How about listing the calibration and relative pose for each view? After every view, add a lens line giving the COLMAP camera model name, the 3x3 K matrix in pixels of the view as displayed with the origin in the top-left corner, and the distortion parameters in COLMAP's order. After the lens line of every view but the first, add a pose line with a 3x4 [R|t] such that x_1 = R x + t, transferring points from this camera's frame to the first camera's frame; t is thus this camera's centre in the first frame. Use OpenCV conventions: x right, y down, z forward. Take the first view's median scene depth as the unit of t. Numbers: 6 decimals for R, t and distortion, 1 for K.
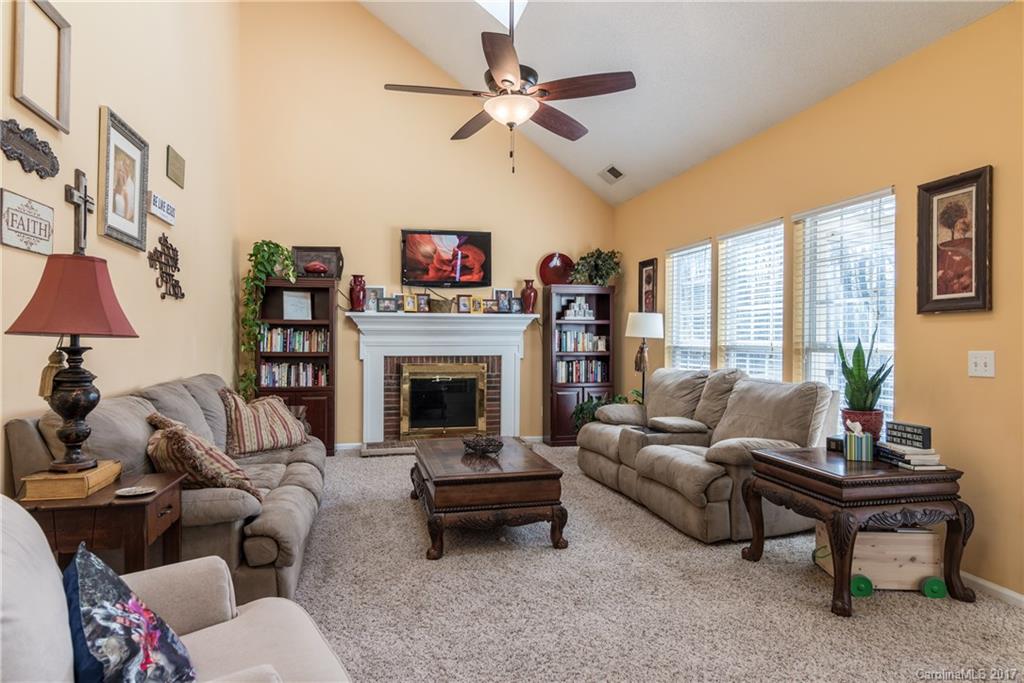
lens RADIAL K [[585.3, 0, 508.4], [0, 585.3, 336.7], [0, 0, 1]] dist [0.003802, -0.002896]
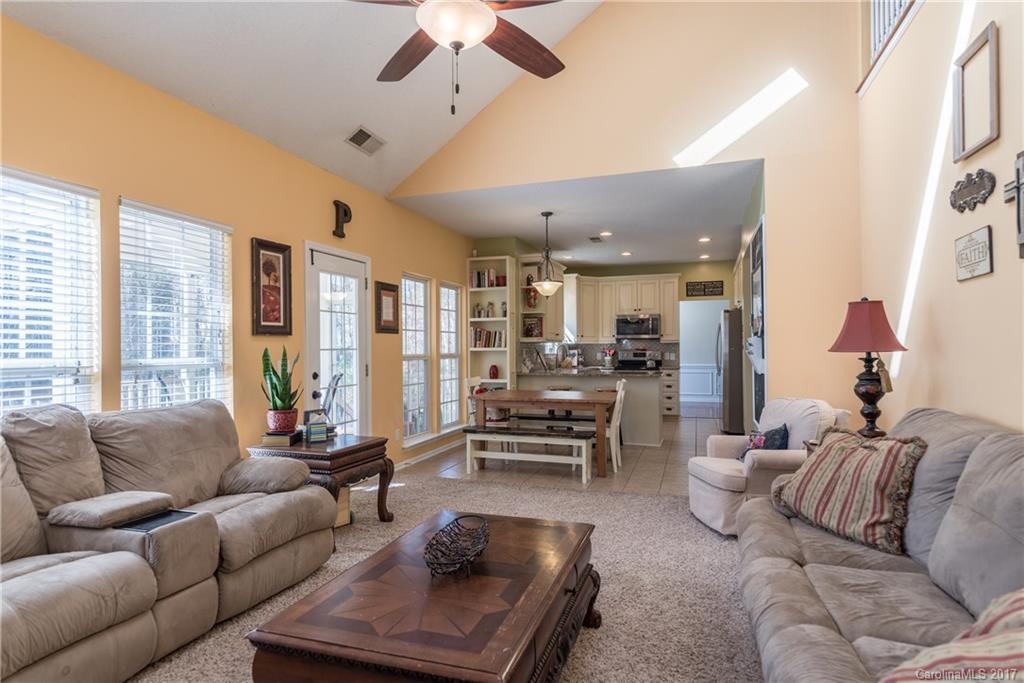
lens RADIAL K [[563.2, 0, 513.3], [0, 563.2, 346.7], [0, 0, 1]] dist [0.003873, 0.000874]
pose [[-0.852480, 0.004028, 0.522744, -0.238701], [0.000651, 0.999978, -0.006645, -0.001329], [-0.522759, -0.005324, -0.852464, 0.920511]]
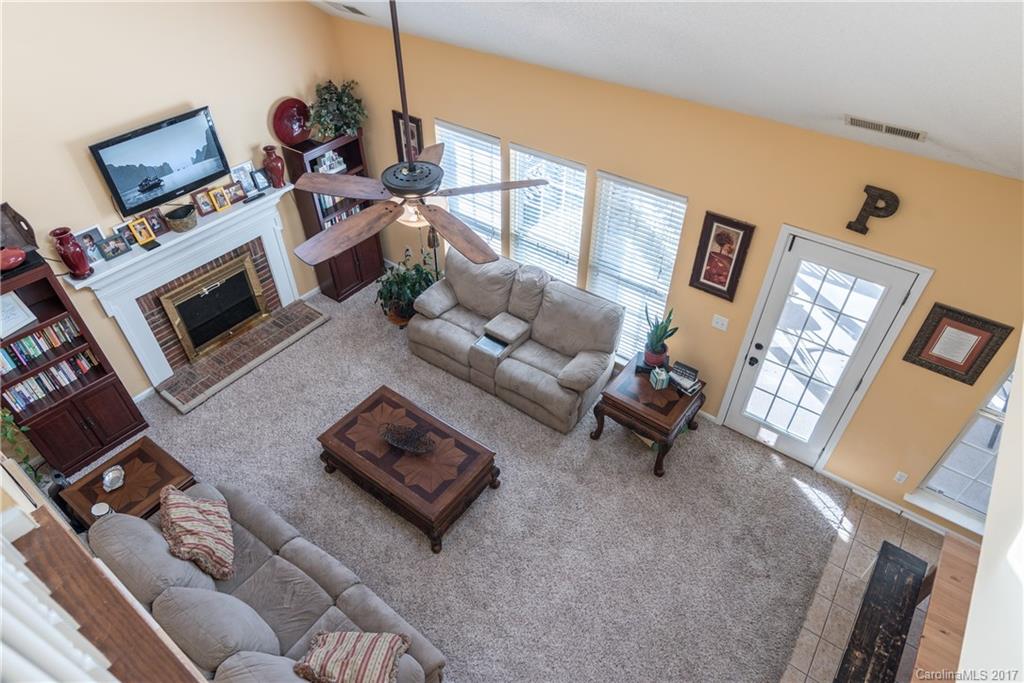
lens RADIAL K [[606.8, 0, 513.0], [0, 606.8, 340.8], [0, 0, 1]] dist [-0.002541, -0.002039]
pose [[0.770041, -0.428034, 0.473101, -0.245448], [0.002101, 0.743240, 0.669022, -0.516808], [-0.637991, -0.514180, 0.573224, 0.158896]]
